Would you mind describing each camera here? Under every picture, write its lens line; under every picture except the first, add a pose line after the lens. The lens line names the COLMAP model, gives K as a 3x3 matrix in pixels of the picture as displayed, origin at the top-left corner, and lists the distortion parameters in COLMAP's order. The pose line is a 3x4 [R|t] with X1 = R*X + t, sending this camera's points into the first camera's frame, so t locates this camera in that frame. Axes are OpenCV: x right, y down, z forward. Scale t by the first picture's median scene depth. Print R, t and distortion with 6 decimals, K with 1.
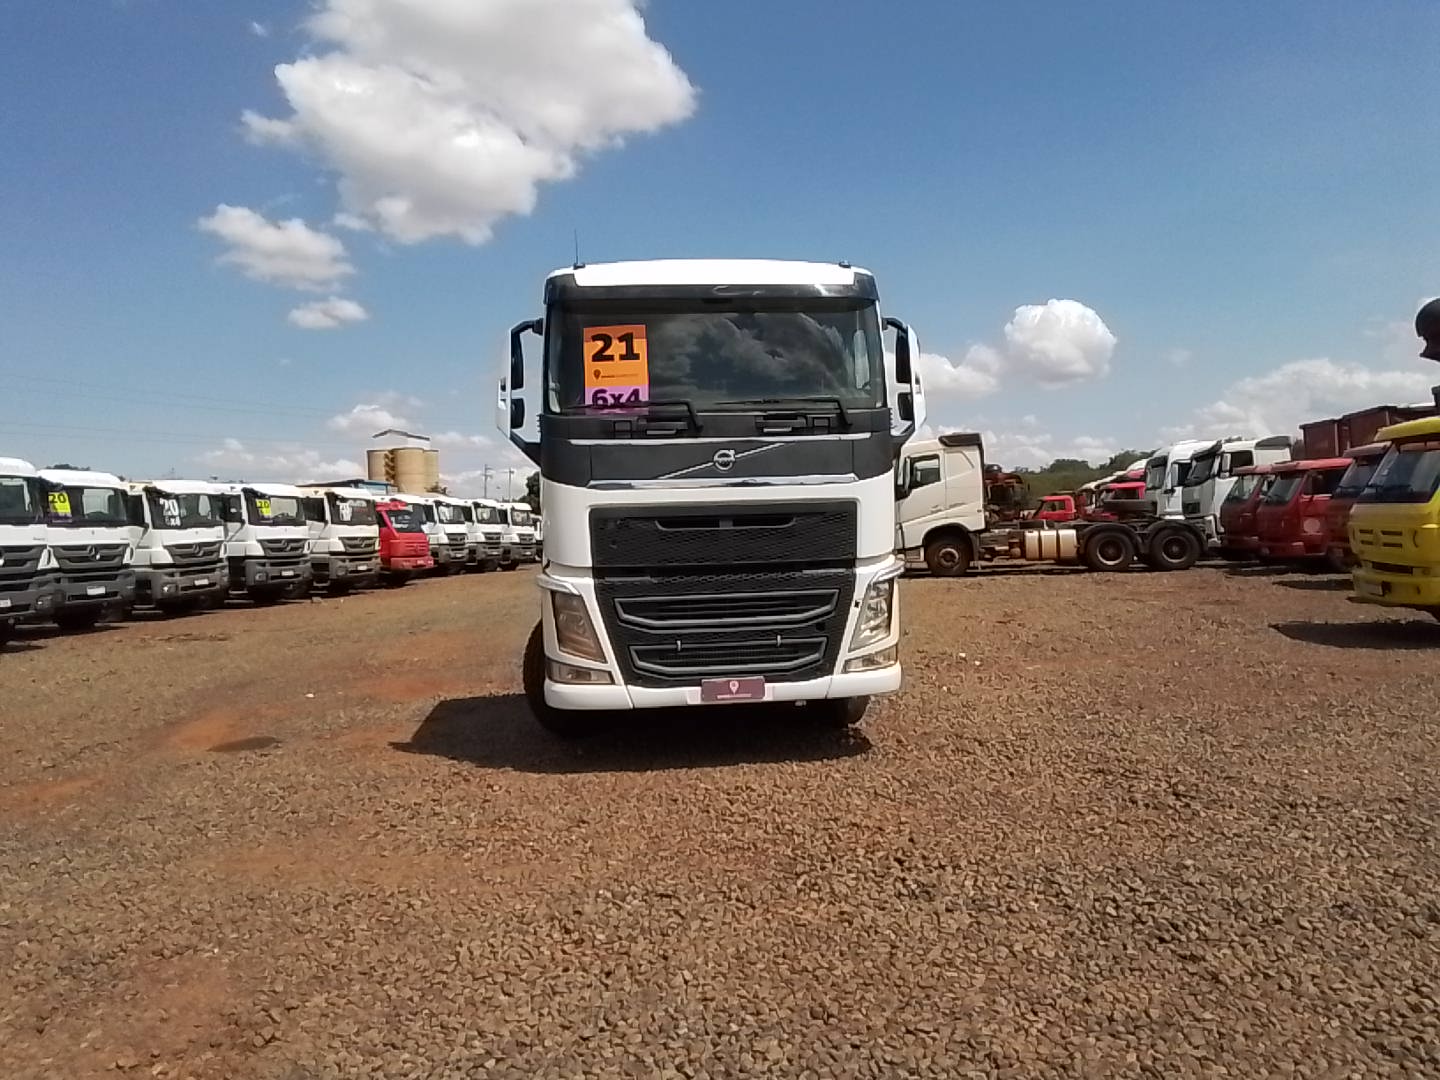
lens RADIAL K [[998.6, 0, 717.5], [0, 998.6, 513.3], [0, 0, 1]] dist [0.107108, -0.152019]
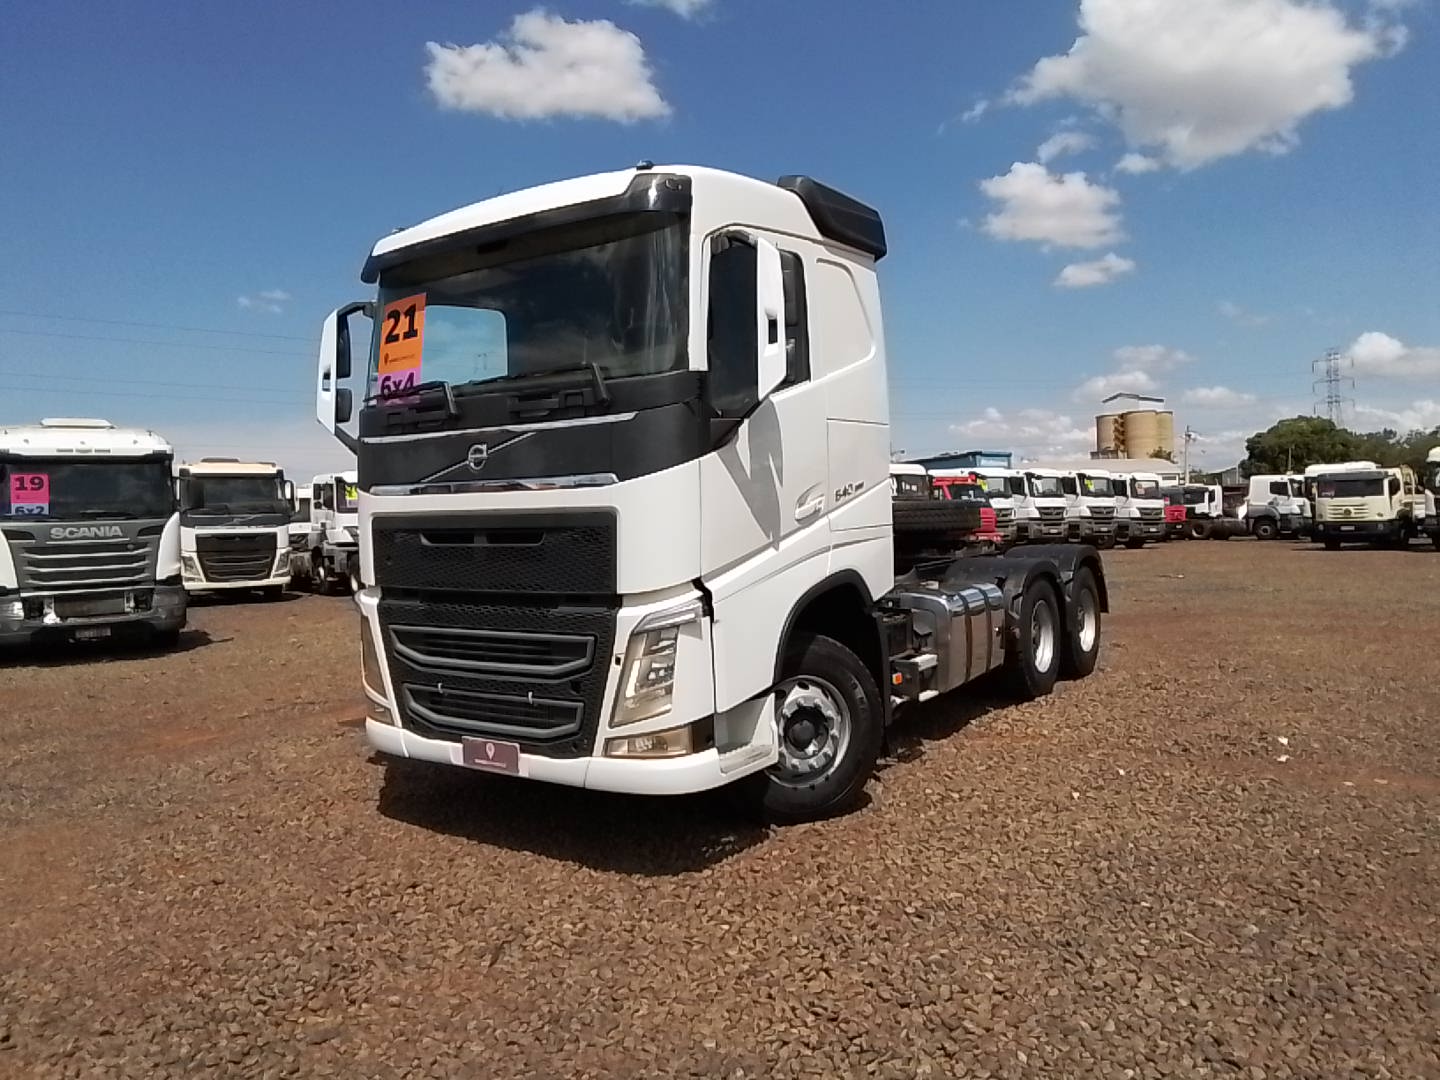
lens RADIAL K [[998.6, 0, 717.5], [0, 998.6, 513.3], [0, 0, 1]] dist [0.107108, -0.152019]
pose [[0.766854, 0.015646, -0.641631, 0.643362], [0.005646, 0.999500, 0.031121, -0.032947], [0.641797, -0.027488, 0.766382, 0.520035]]
